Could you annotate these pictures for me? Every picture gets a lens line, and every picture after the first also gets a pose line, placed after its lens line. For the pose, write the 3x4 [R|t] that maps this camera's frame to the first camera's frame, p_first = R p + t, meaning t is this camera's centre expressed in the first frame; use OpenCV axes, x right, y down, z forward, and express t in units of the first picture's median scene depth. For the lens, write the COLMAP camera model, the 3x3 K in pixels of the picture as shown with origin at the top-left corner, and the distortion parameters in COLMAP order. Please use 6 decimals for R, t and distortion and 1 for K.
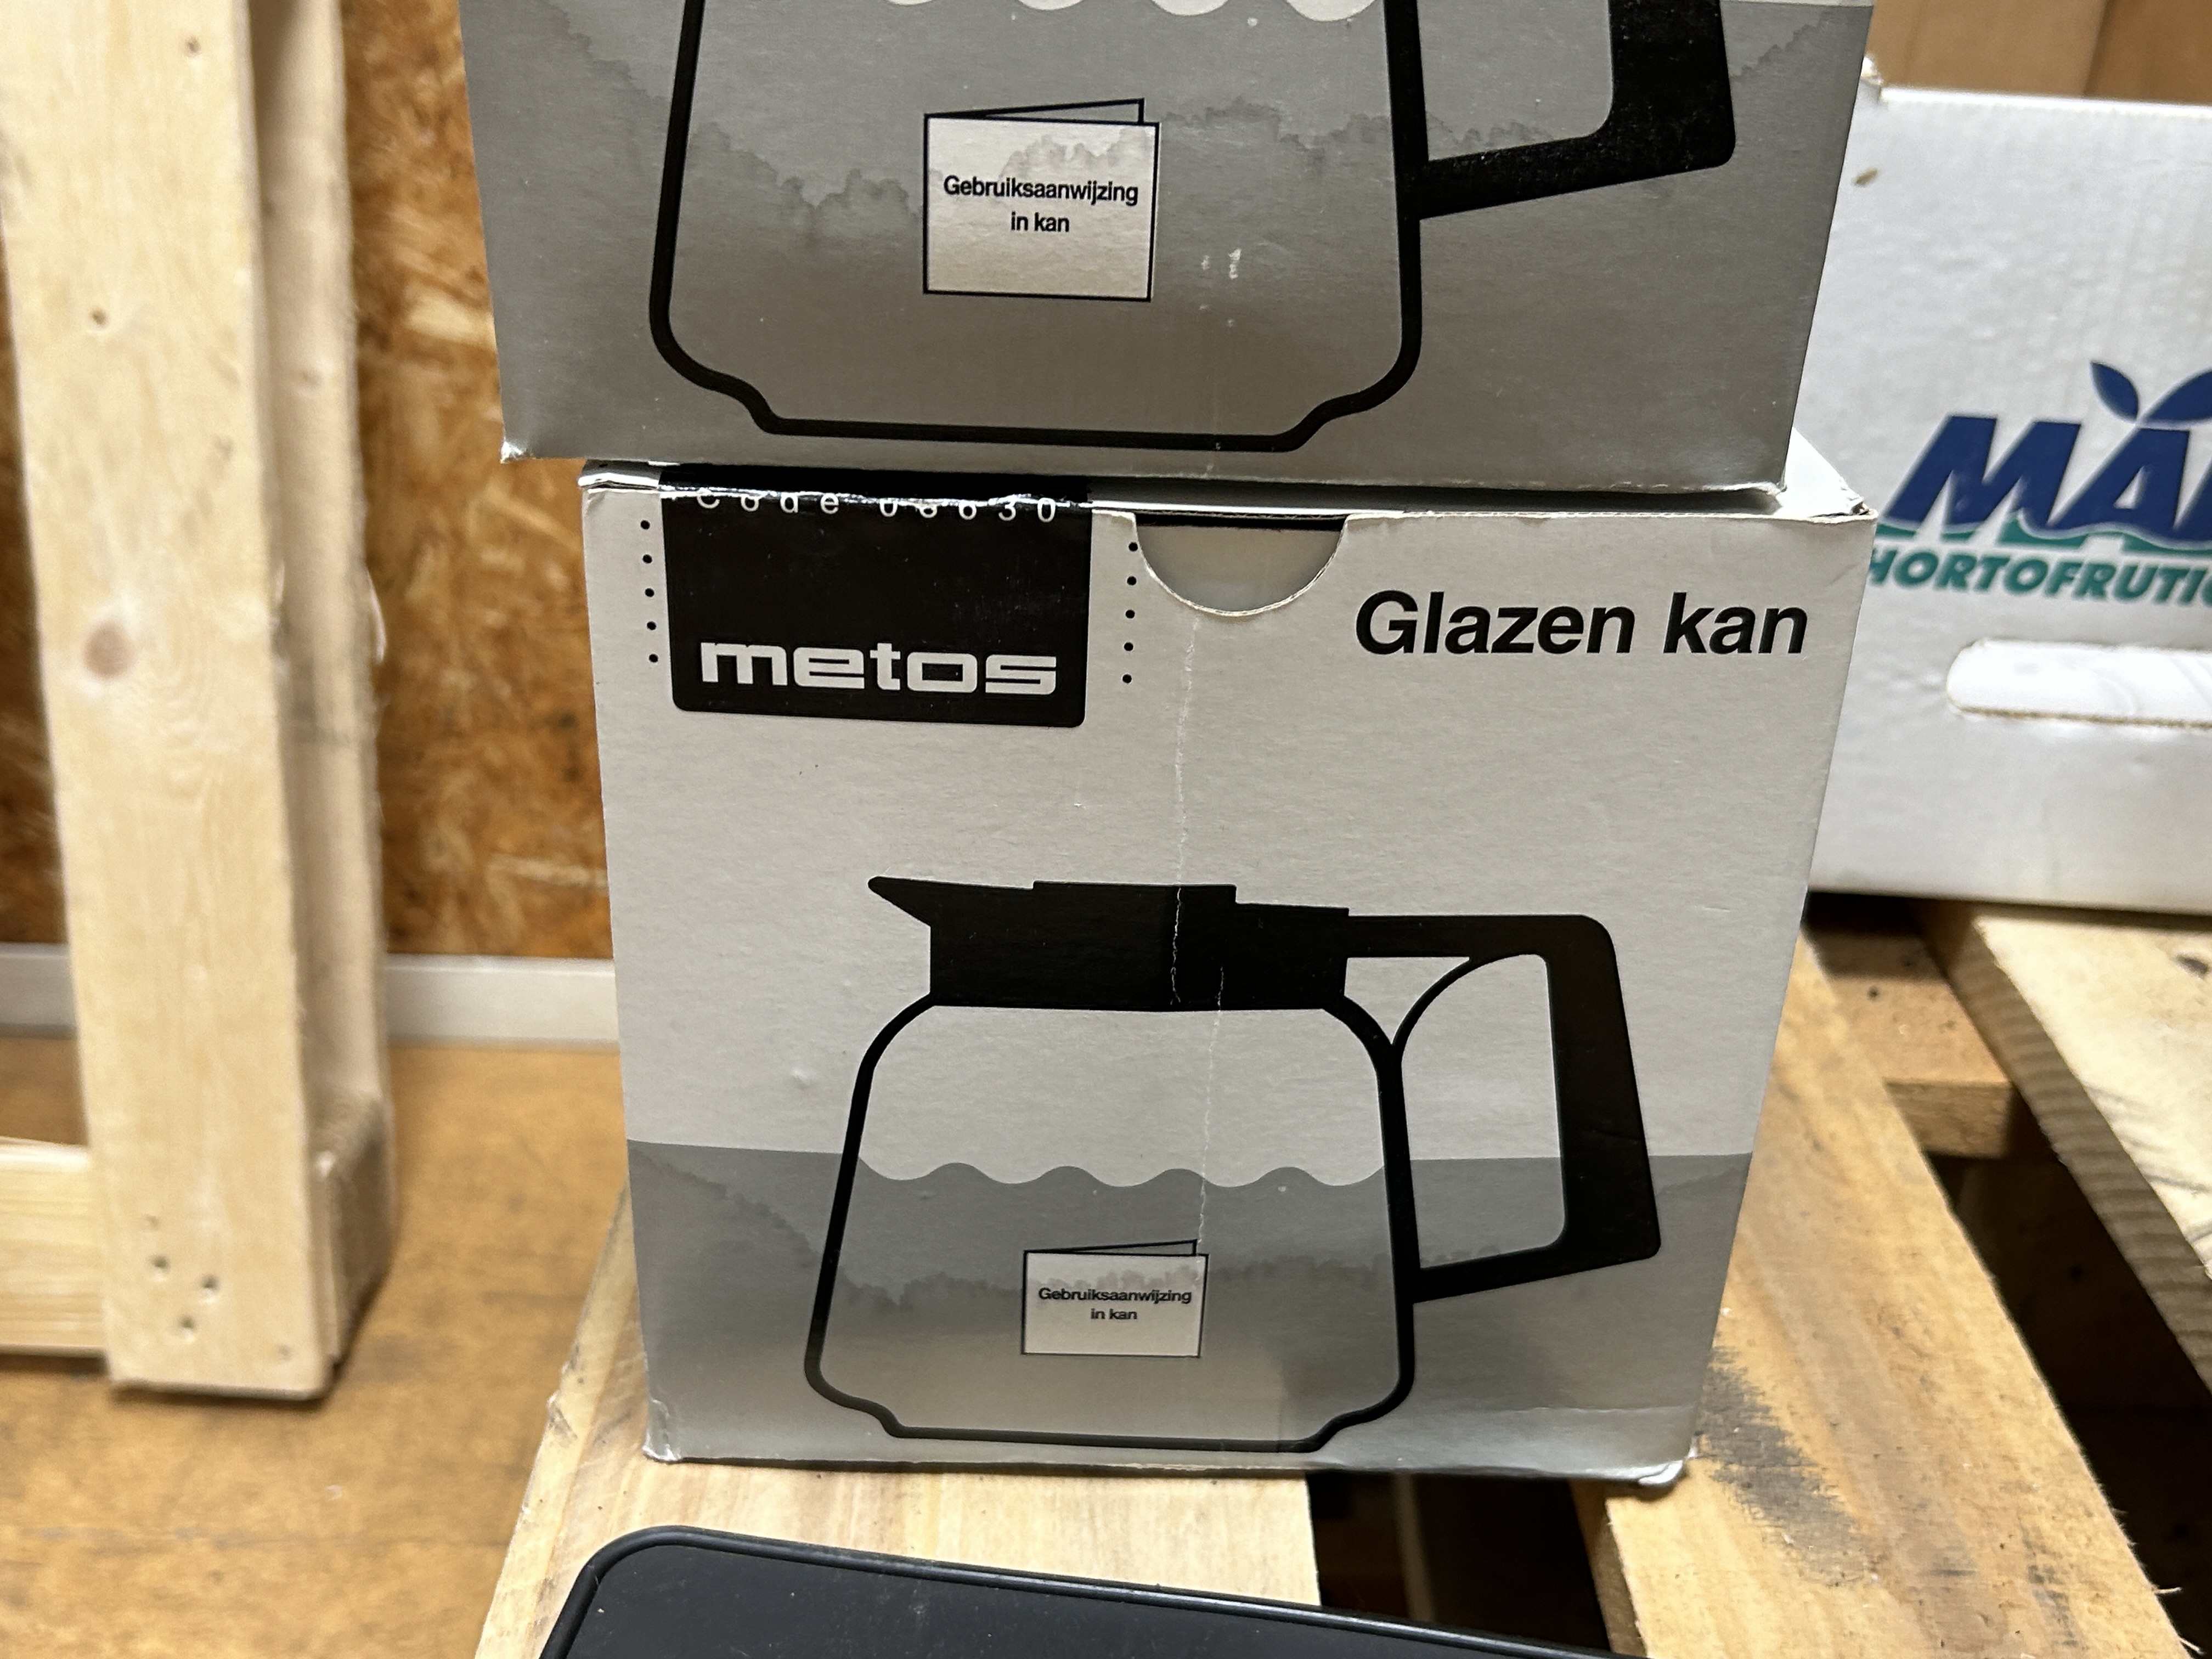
lens RADIAL K [[2321.1, 0, 1106.1], [0, 2321.1, 854.9], [0, 0, 1]] dist [0.096718, -0.258109]
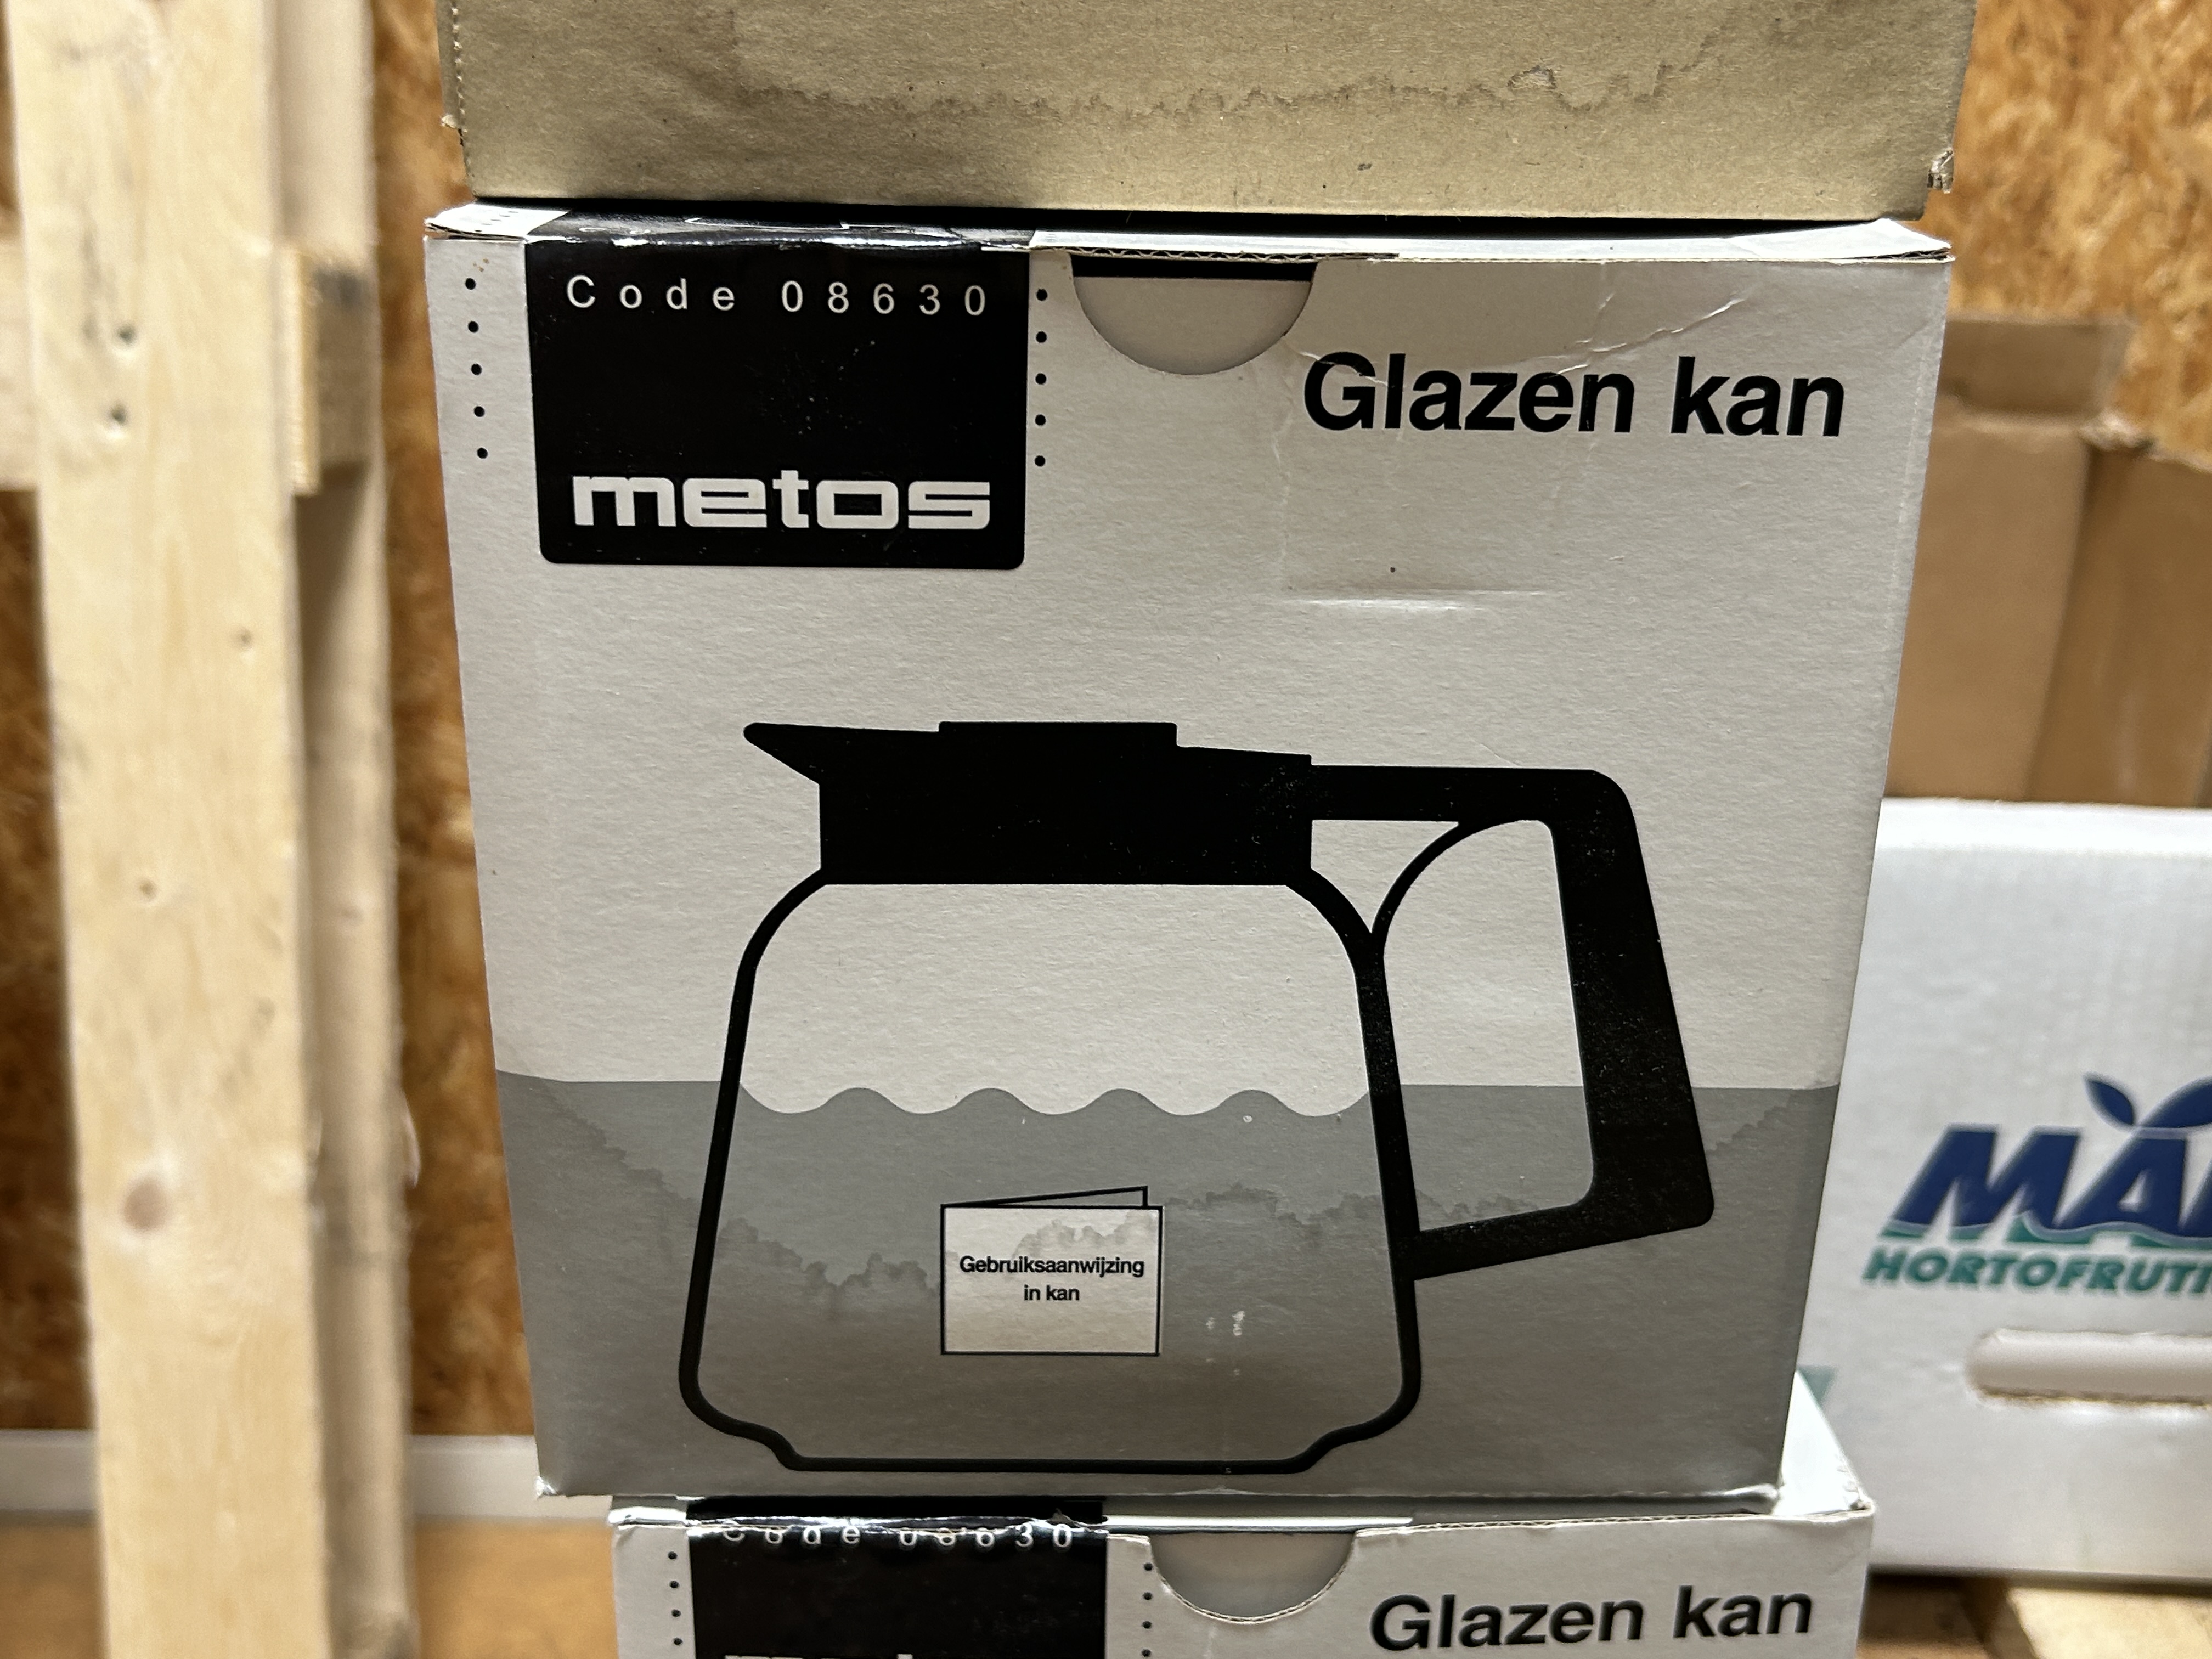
lens RADIAL K [[2325.5, 0, 1104.0], [0, 2325.5, 836.8], [0, 0, 1]] dist [0.107185, -0.293938]
pose [[0.999685, -0.021709, -0.012604, 0.011106], [0.019978, 0.992060, -0.124167, -0.294099], [0.015200, 0.123876, 0.992181, -0.055777]]
